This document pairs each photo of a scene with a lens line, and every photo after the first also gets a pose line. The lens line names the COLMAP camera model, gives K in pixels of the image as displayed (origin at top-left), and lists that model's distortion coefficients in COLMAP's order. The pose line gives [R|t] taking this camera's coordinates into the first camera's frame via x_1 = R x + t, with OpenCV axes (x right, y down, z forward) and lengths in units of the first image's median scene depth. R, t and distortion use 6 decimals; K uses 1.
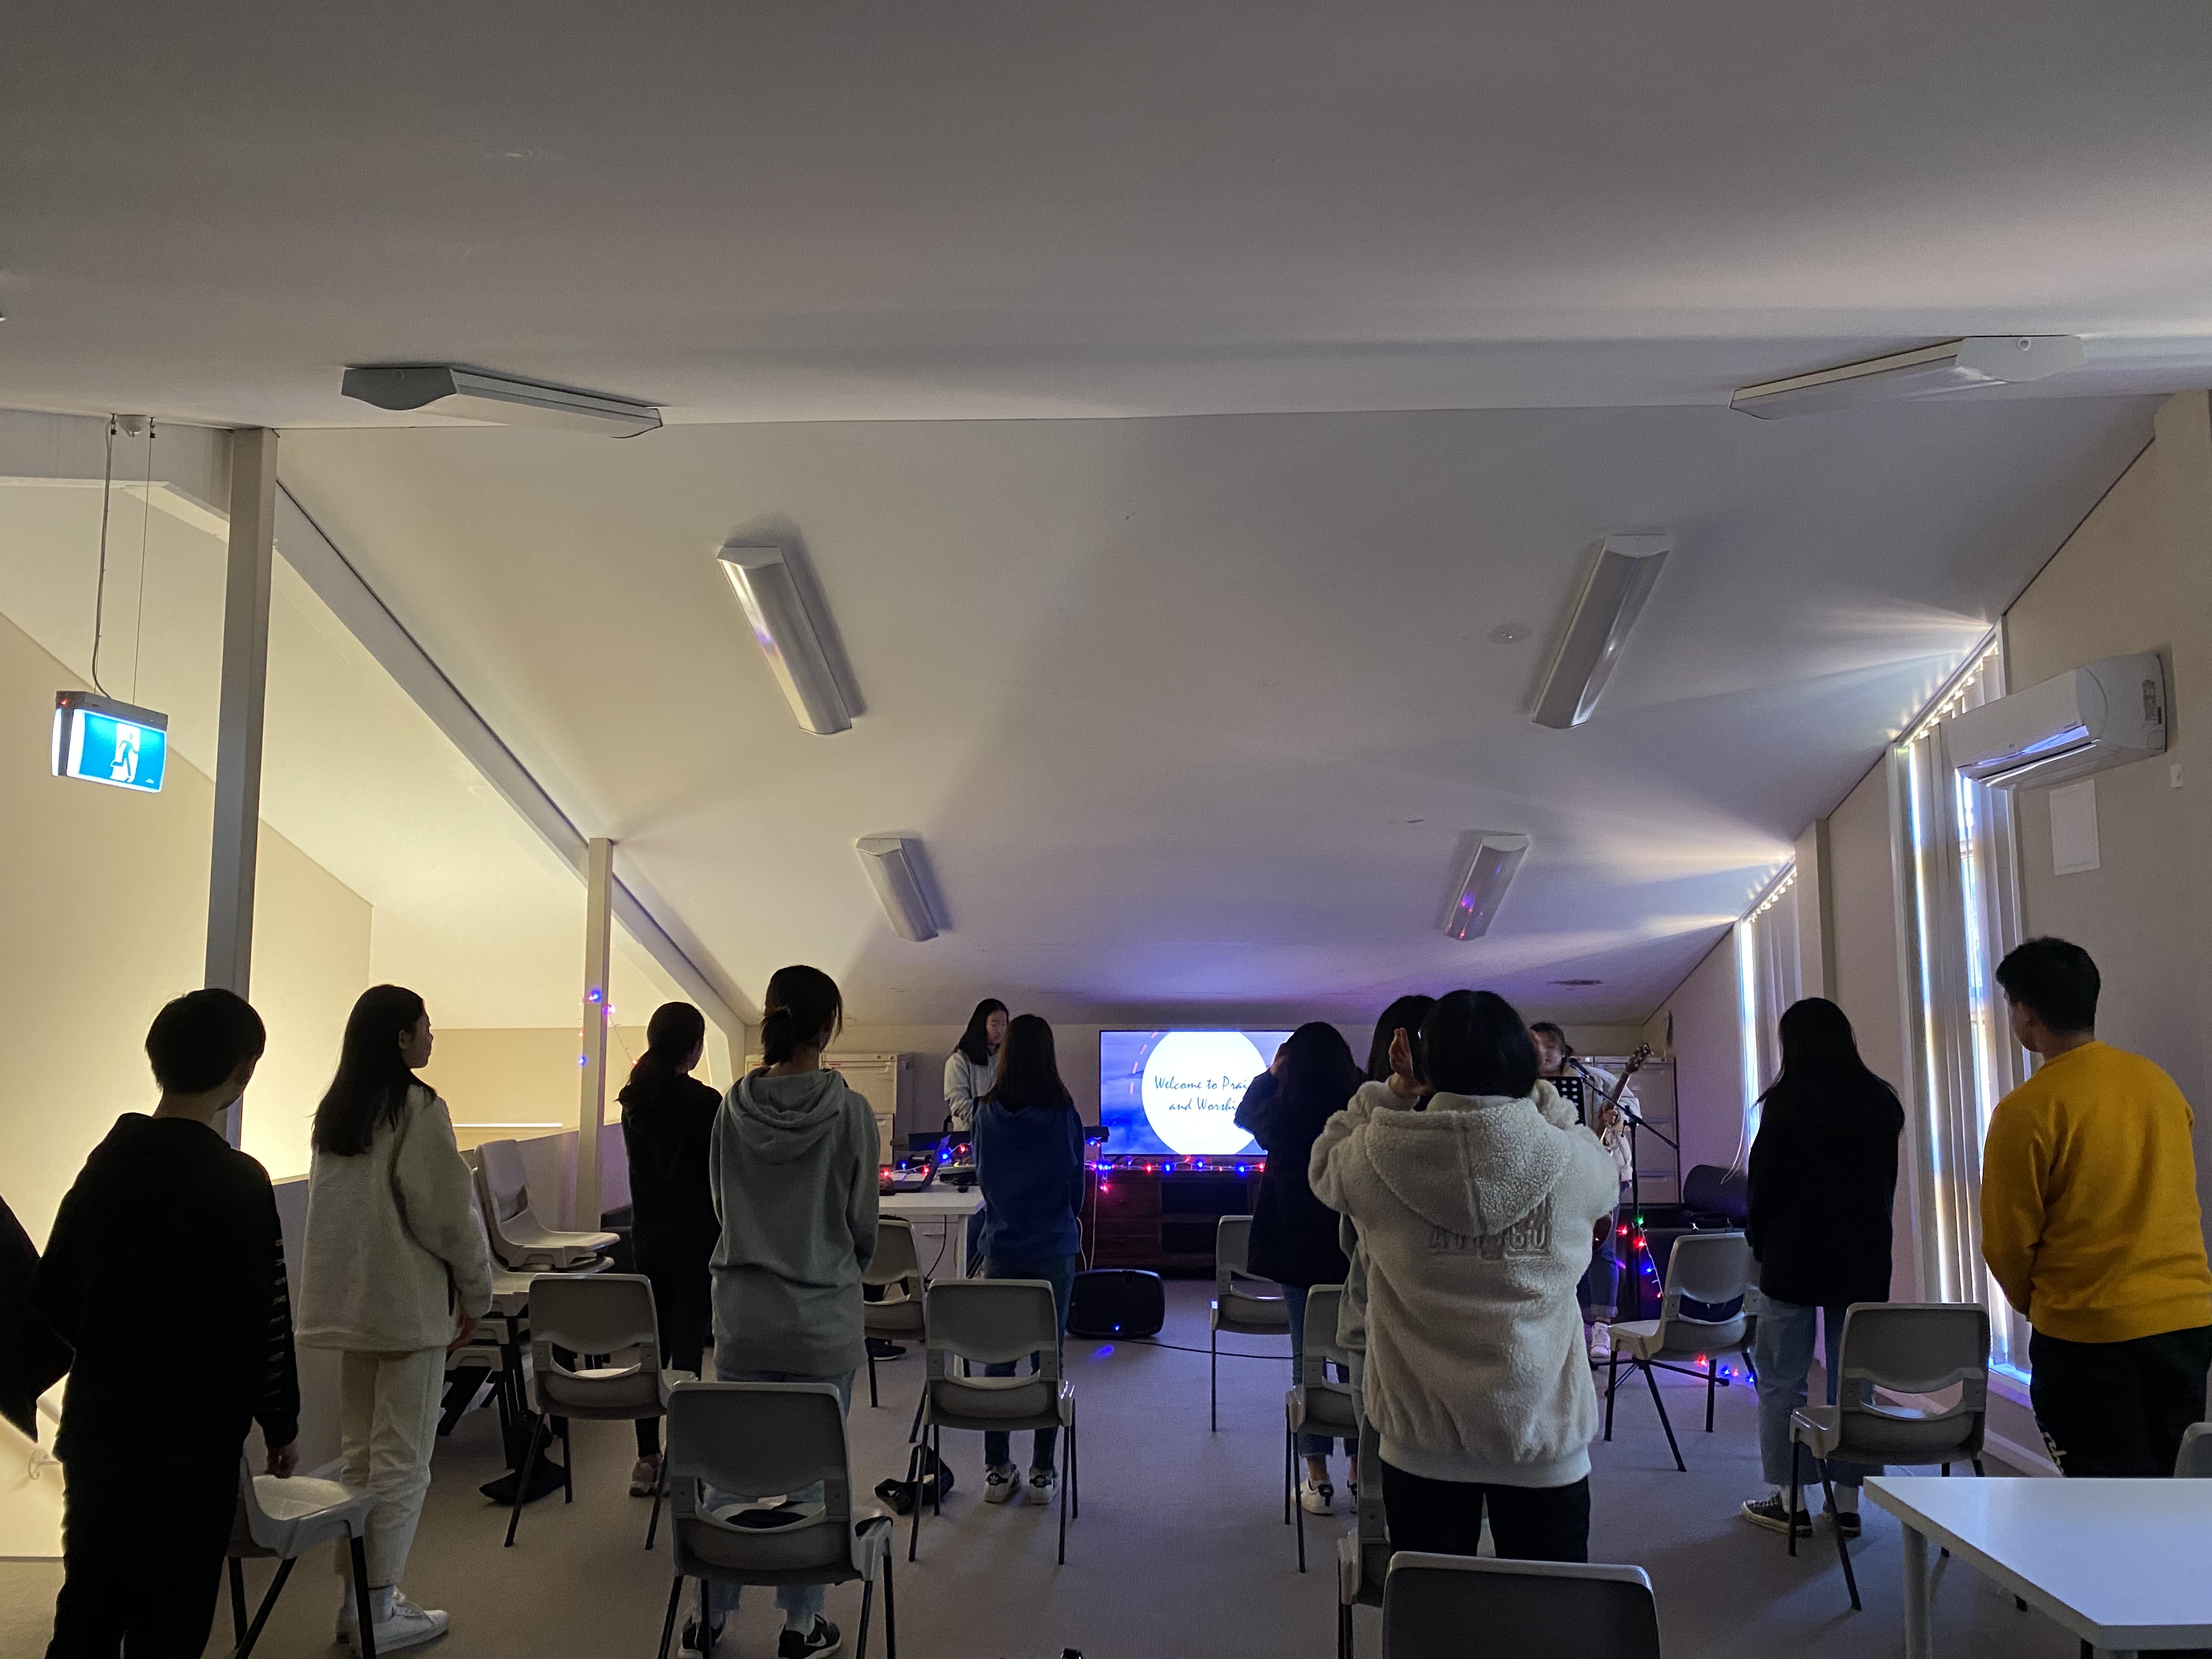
lens RADIAL K [[1660.5, 0, 1106.0], [0, 1660.5, 829.5], [0, 0, 1]] dist [0.117127, -0.188295]
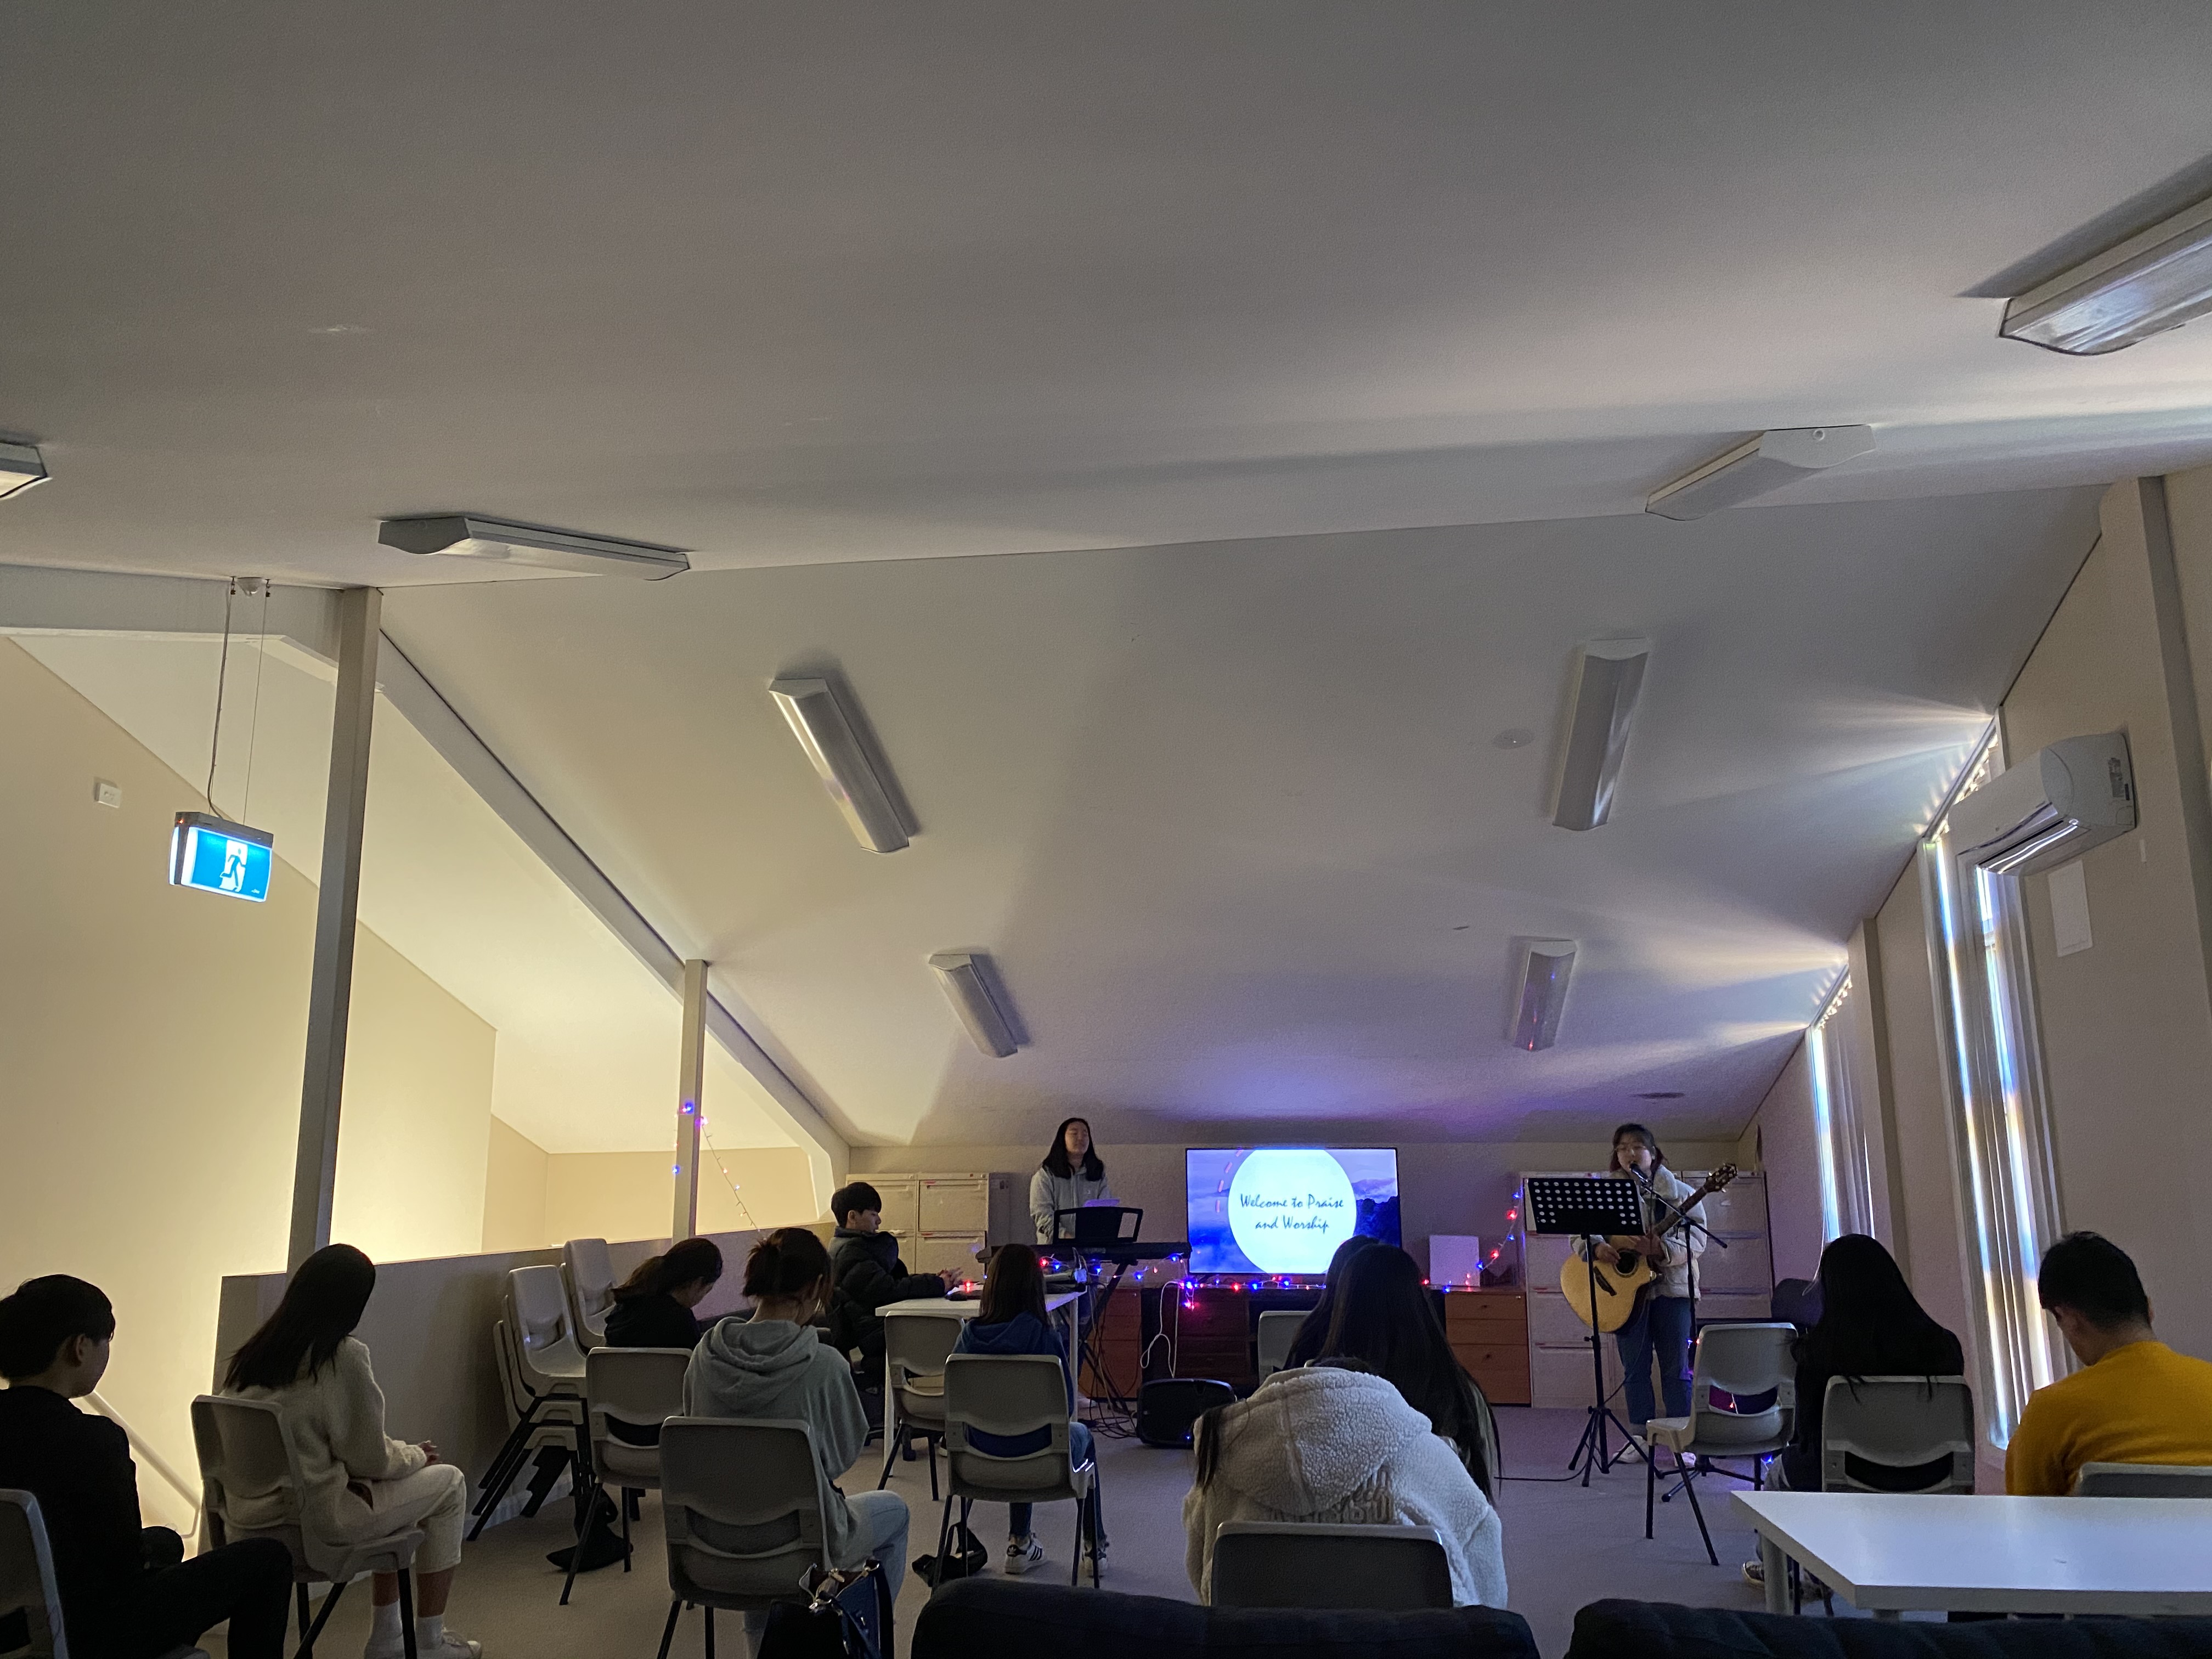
lens RADIAL K [[1660.5, 0, 1106.0], [0, 1660.5, 829.5], [0, 0, 1]] dist [0.117127, -0.188295]
pose [[0.995110, -0.024717, -0.095627, 0.082842], [0.015963, 0.995701, -0.091240, 0.030469], [0.097471, 0.089267, 0.991227, -0.057865]]
